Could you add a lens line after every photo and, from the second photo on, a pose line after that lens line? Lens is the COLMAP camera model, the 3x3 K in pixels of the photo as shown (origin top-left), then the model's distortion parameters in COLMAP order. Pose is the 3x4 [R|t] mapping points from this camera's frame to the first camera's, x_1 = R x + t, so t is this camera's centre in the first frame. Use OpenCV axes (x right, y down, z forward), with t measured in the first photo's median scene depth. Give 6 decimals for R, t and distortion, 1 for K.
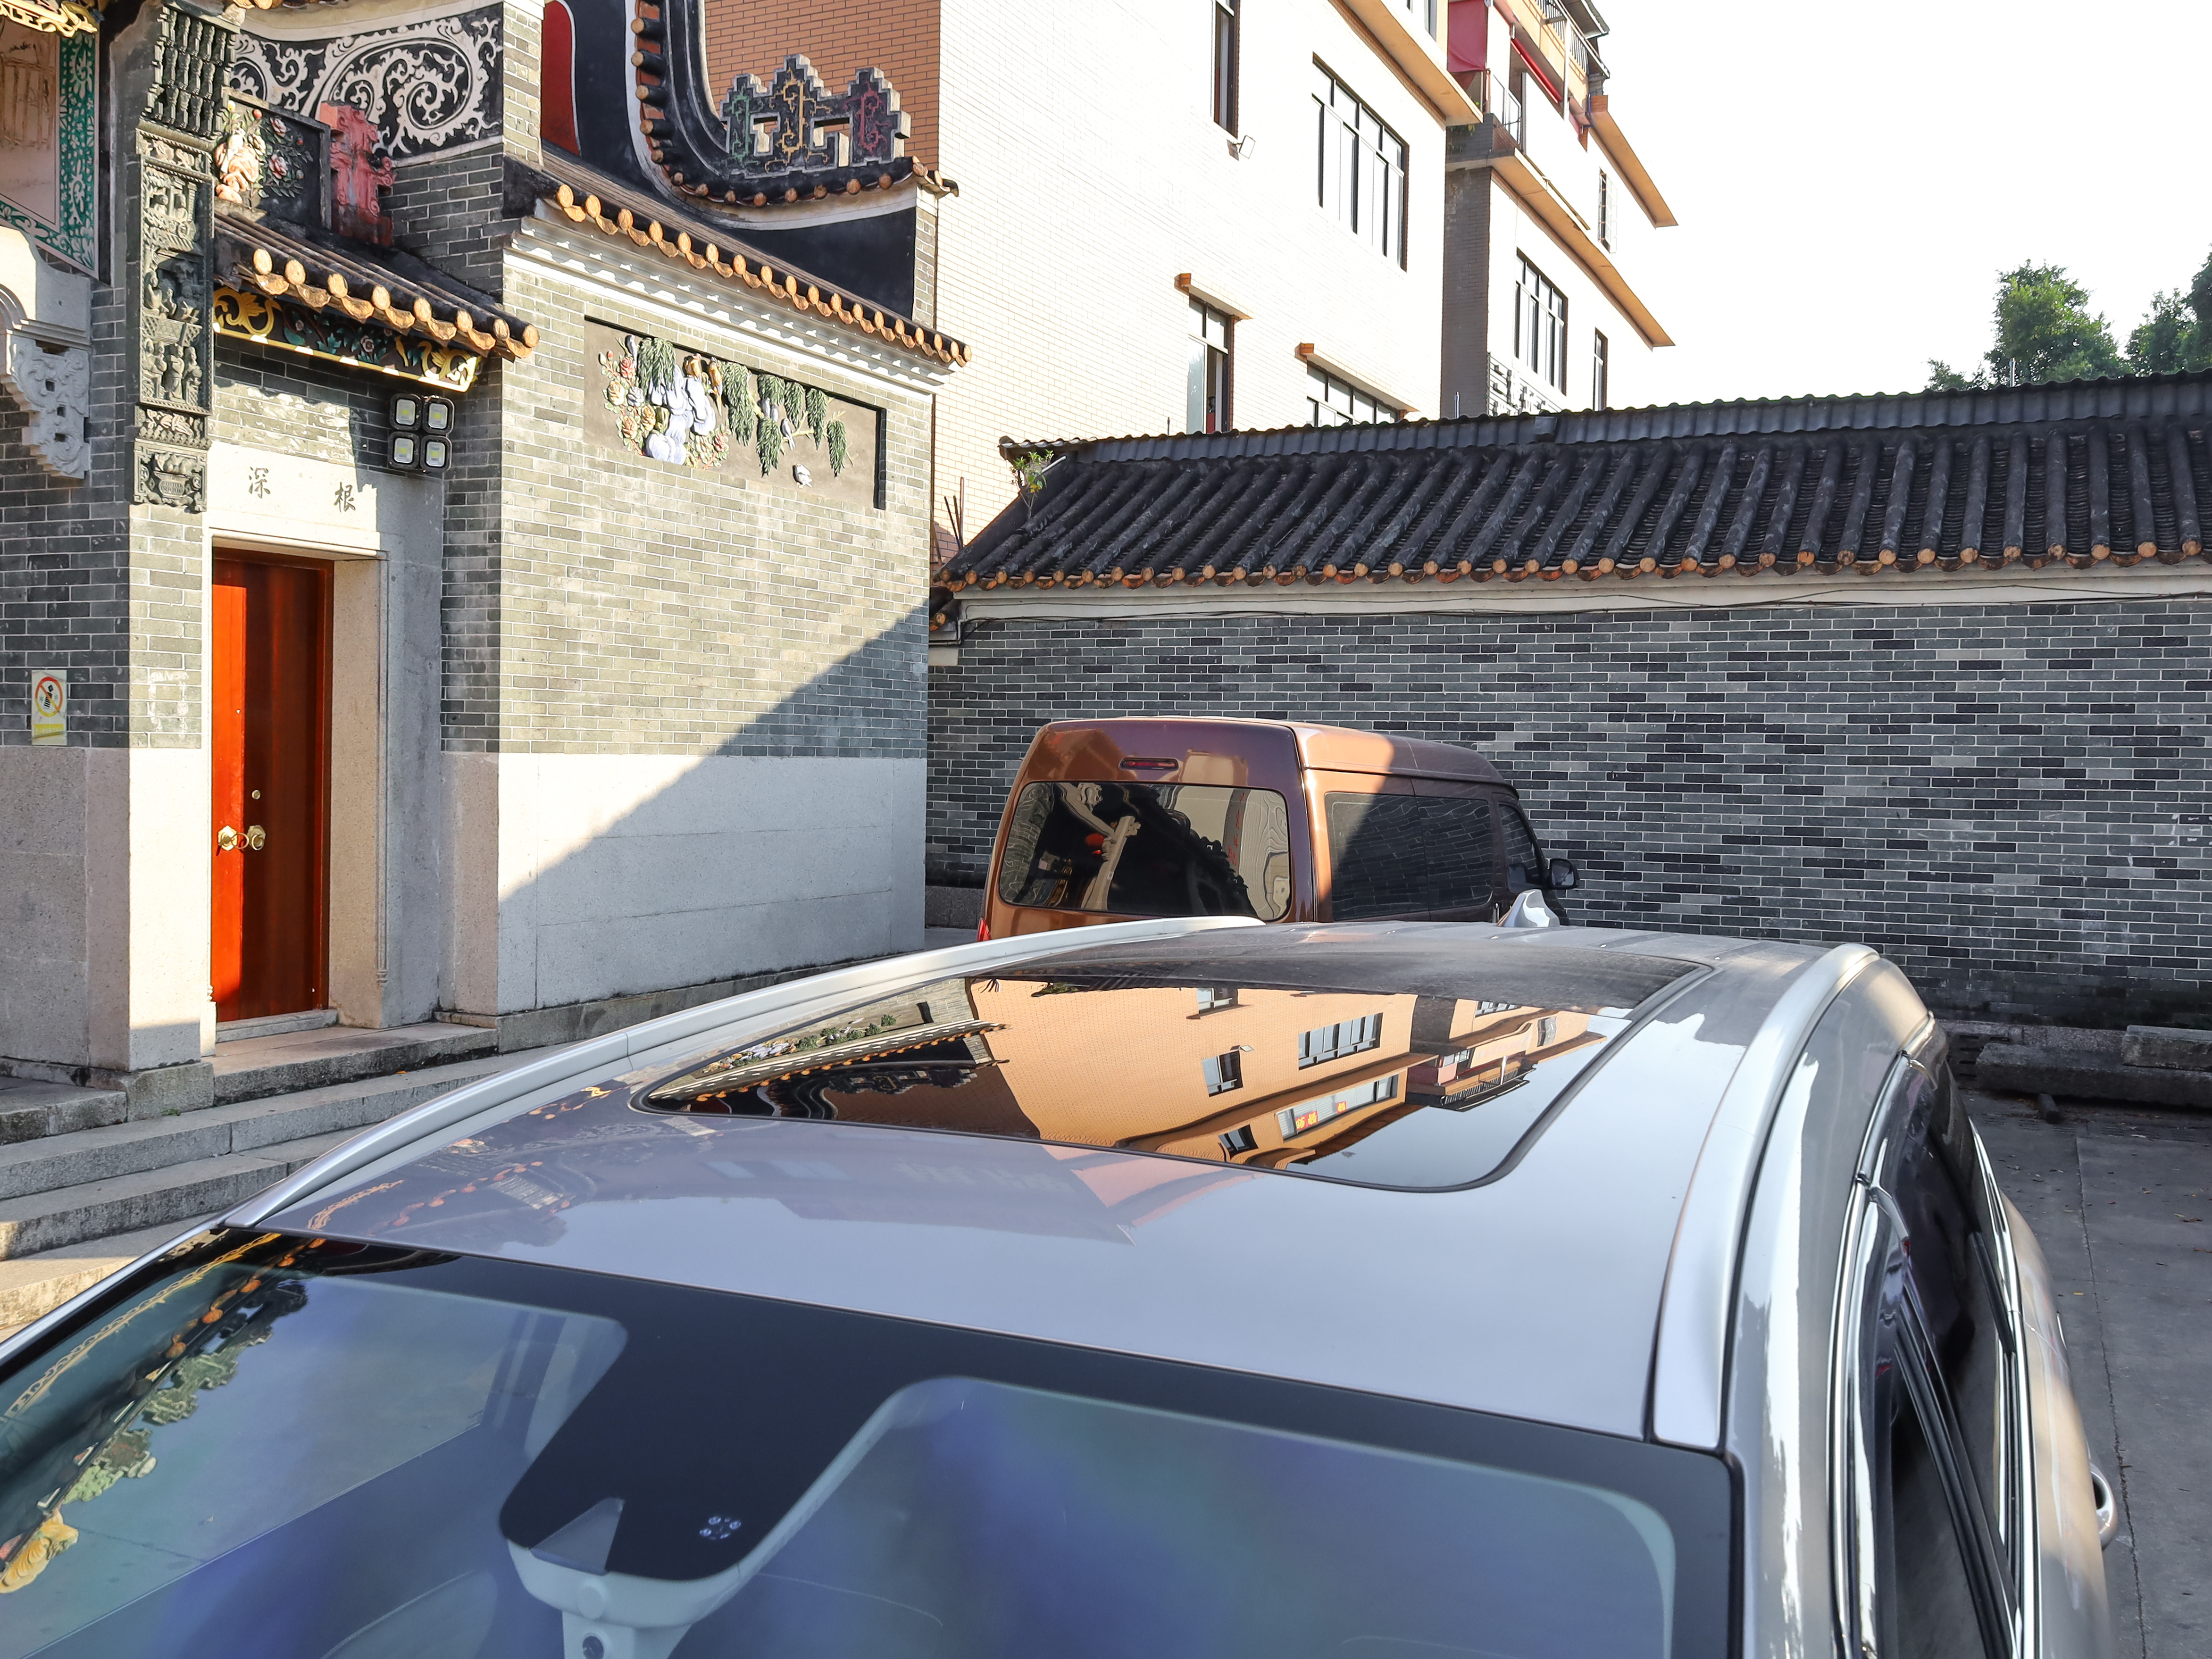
lens RADIAL K [[1862.0, 0, 1192.4], [0, 1862.0, 883.1], [0, 0, 1]] dist [-0.005827, 0.000714]
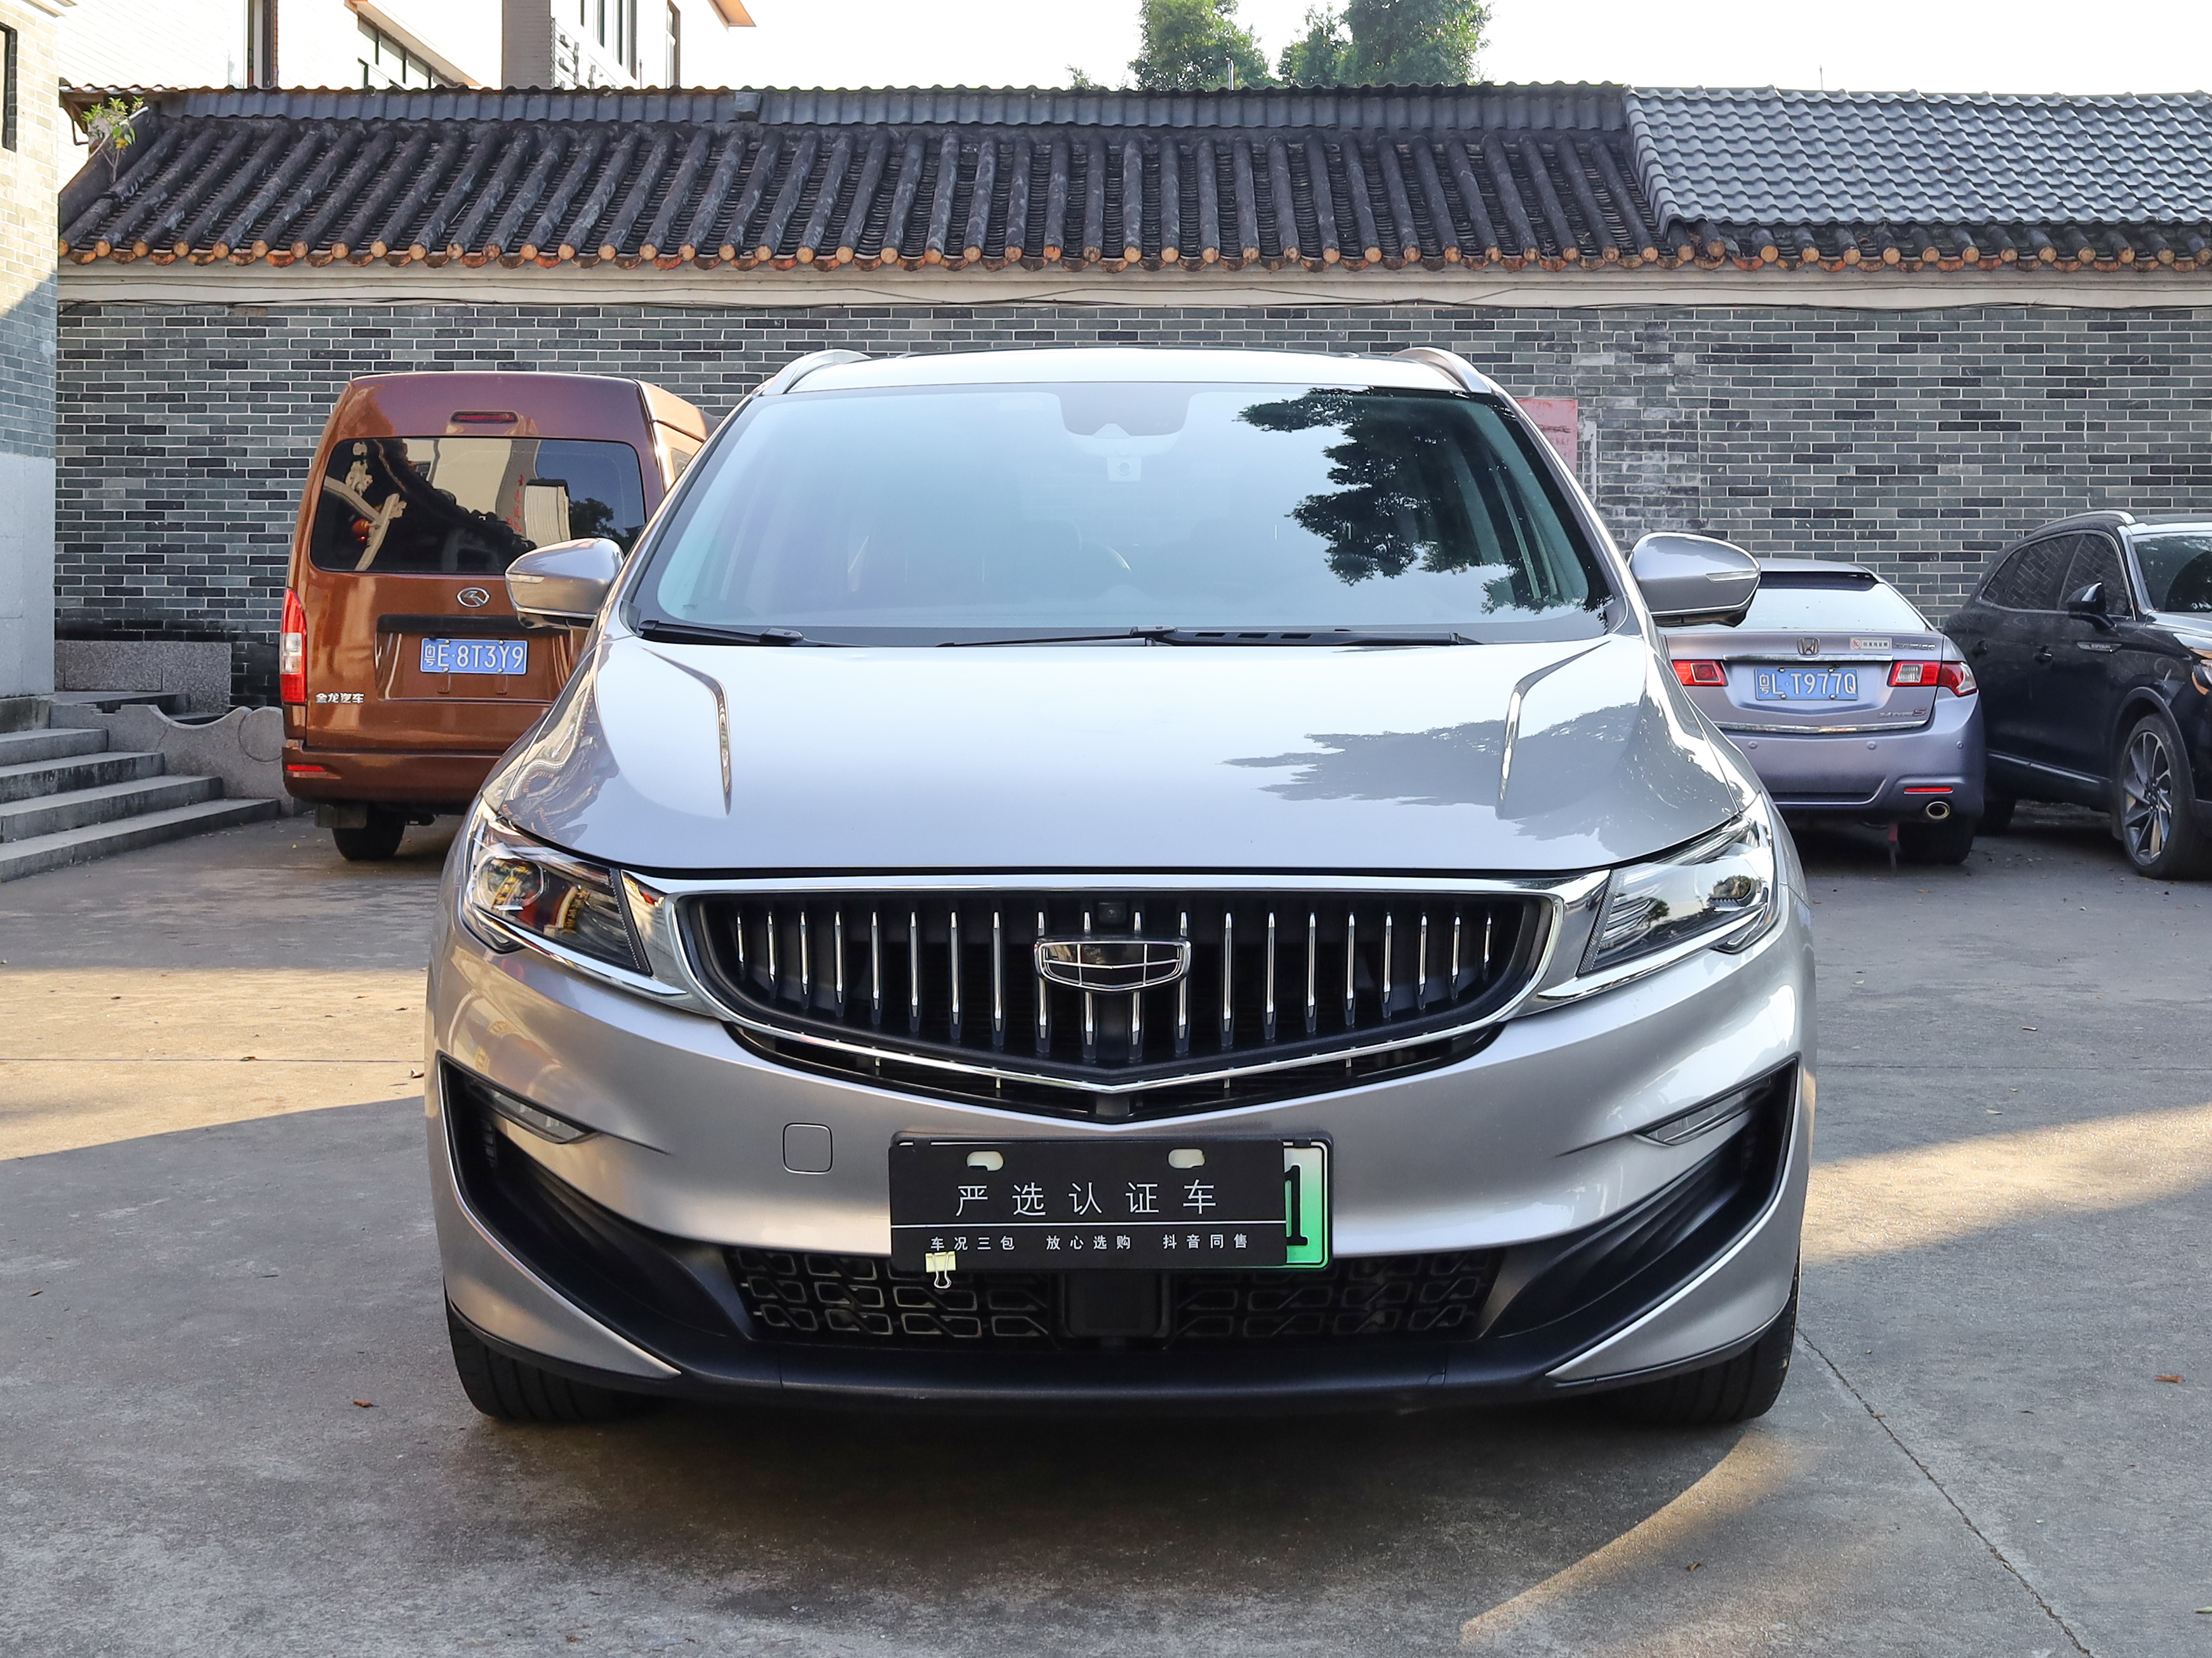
lens RADIAL K [[2367.1, 0, 1100.1], [0, 2367.1, 674.5], [0, 0, 1]] dist [-0.019156, -0.006119]
pose [[0.927992, -0.028371, 0.371518, -0.094720], [0.031807, 0.999489, -0.003122, 0.041440], [-0.371240, 0.014714, 0.928421, -0.120981]]
